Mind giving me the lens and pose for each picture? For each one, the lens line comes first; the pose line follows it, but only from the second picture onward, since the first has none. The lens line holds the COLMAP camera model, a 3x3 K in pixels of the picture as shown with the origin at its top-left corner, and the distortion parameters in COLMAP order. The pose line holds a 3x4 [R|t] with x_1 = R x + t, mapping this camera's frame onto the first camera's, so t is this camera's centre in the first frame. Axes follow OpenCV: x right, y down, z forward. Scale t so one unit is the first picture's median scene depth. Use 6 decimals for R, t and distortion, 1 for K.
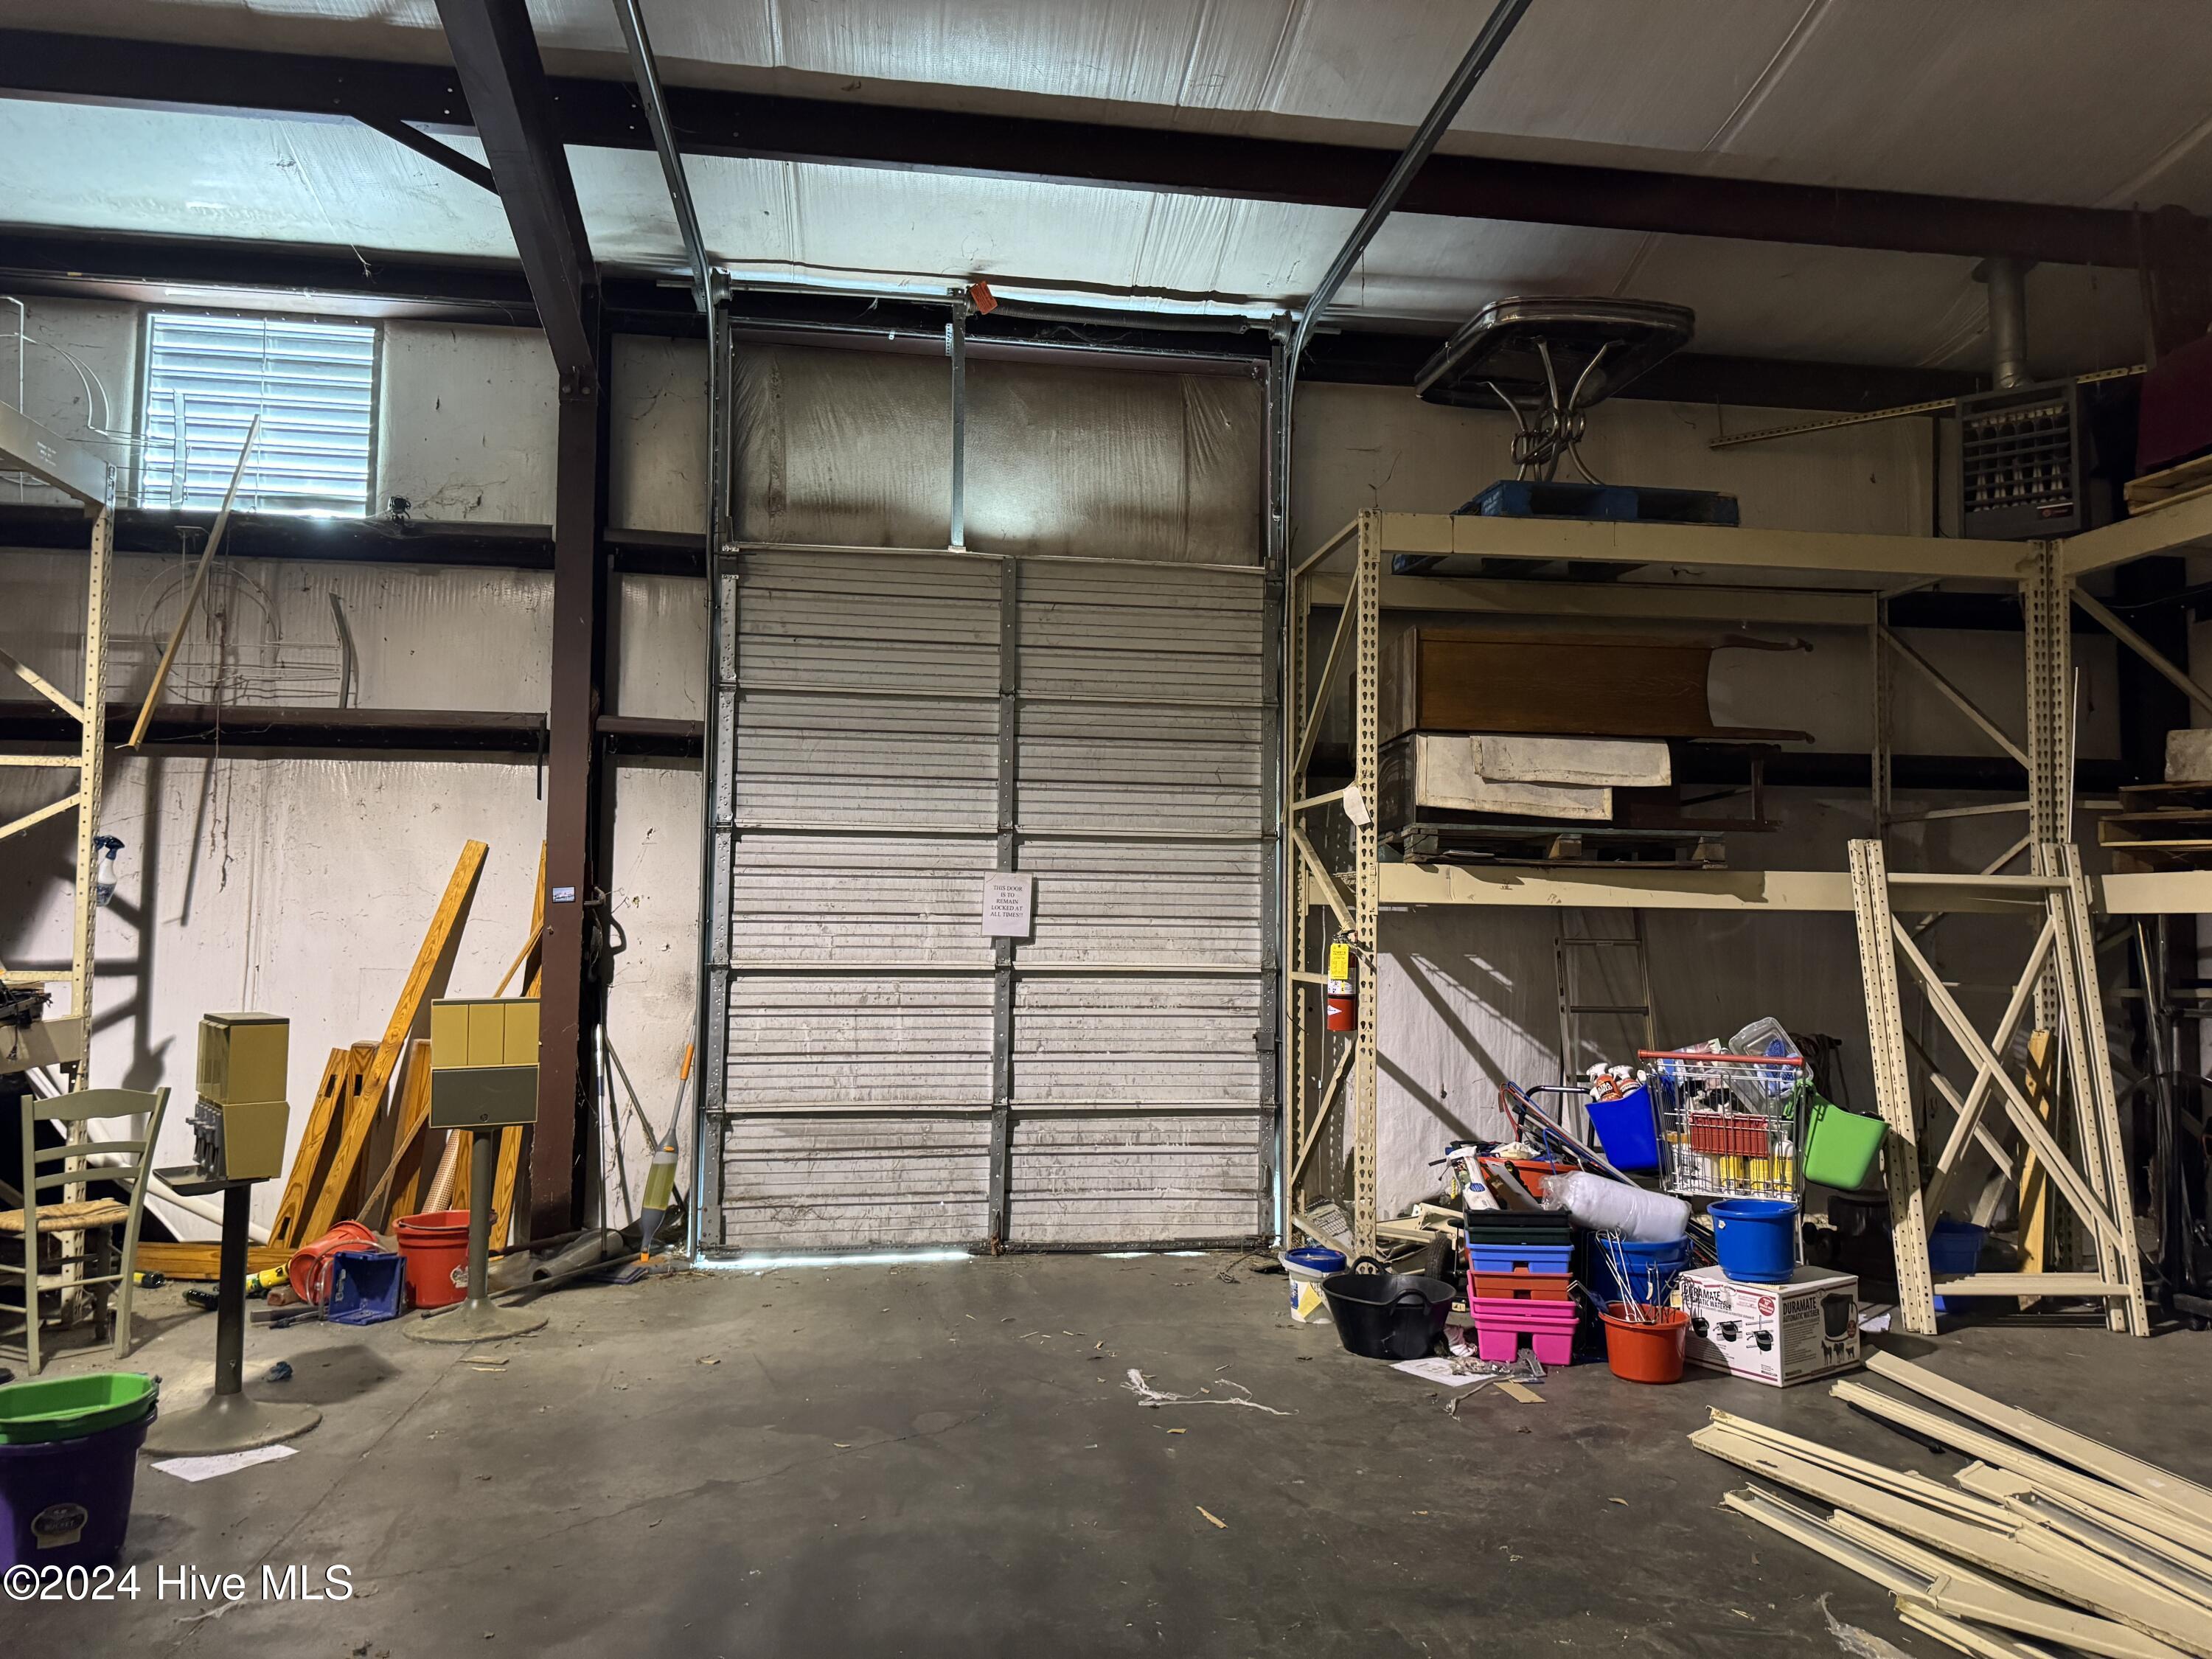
lens RADIAL K [[1581.3, 0, 1106.0], [0, 1581.3, 829.5], [0, 0, 1]] dist [0.114786, -0.165711]
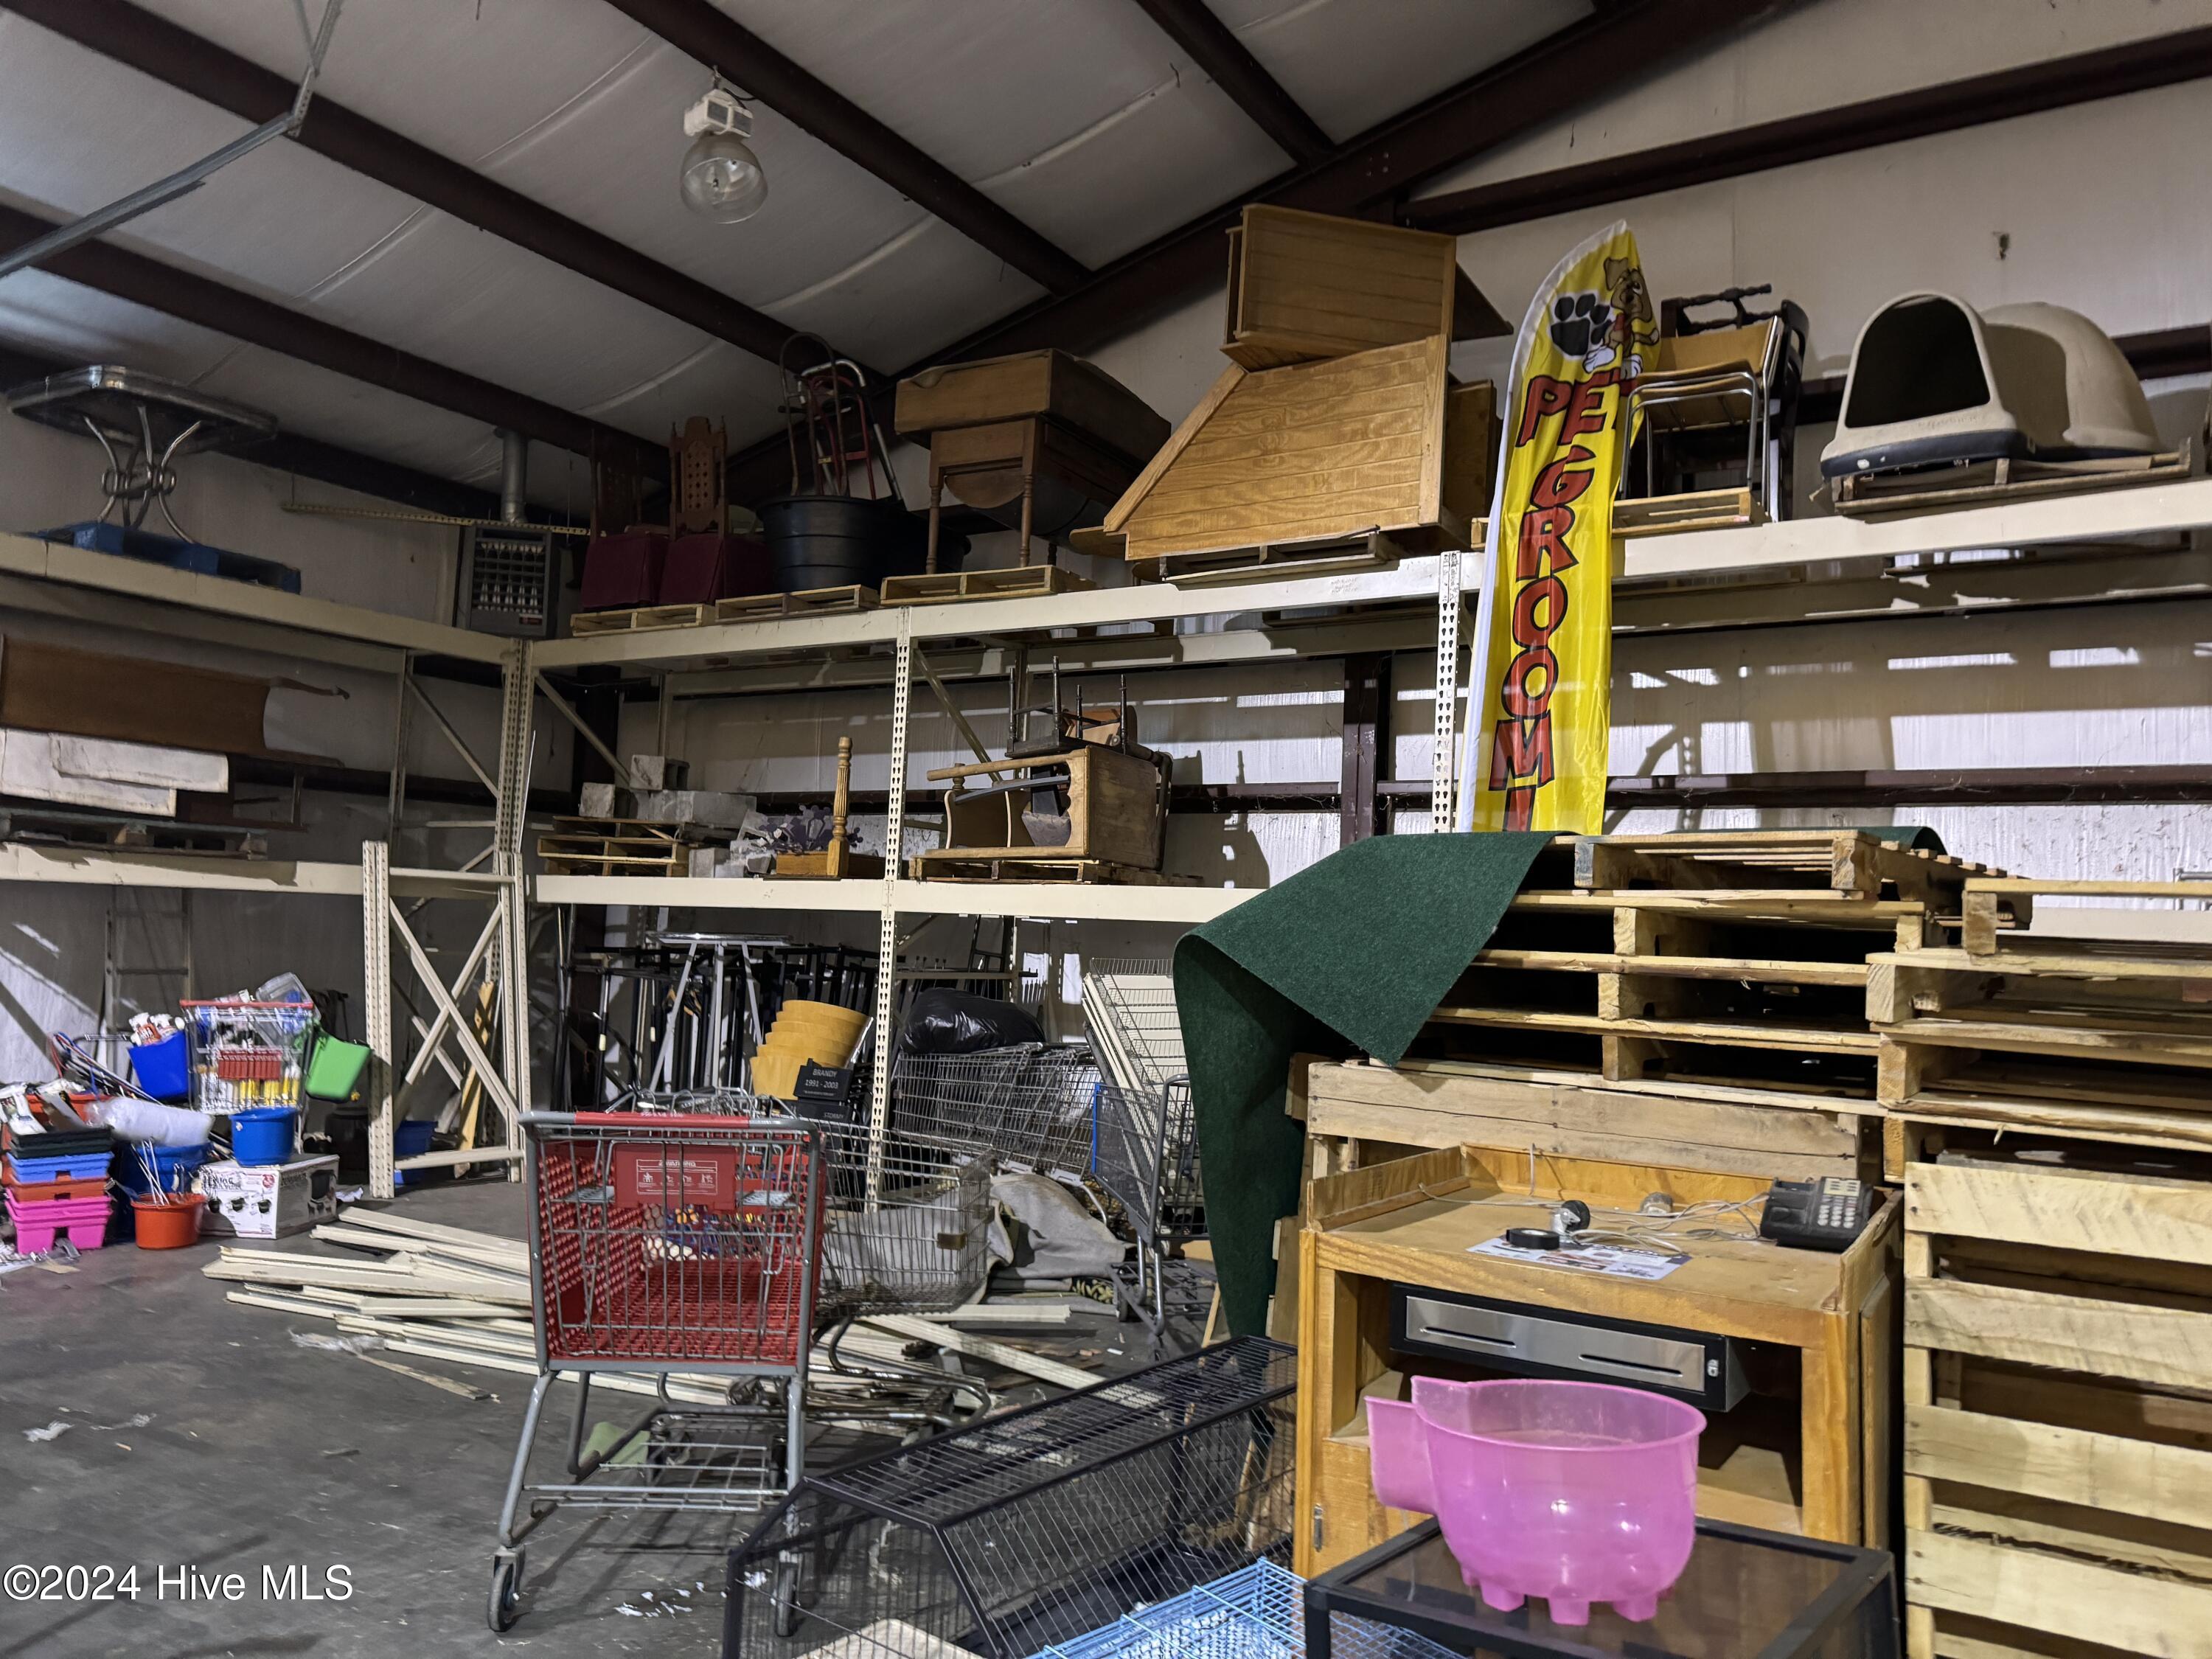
lens RADIAL K [[1558.7, 0, 1166.7], [0, 1558.7, 820.6], [0, 0, 1]] dist [-0.013770, -0.009192]
pose [[0.620849, 0.069805, 0.780816, -0.138885], [-0.073519, 0.996822, -0.030658, -0.021361], [-0.780475, -0.038371, 0.624008, -0.341343]]
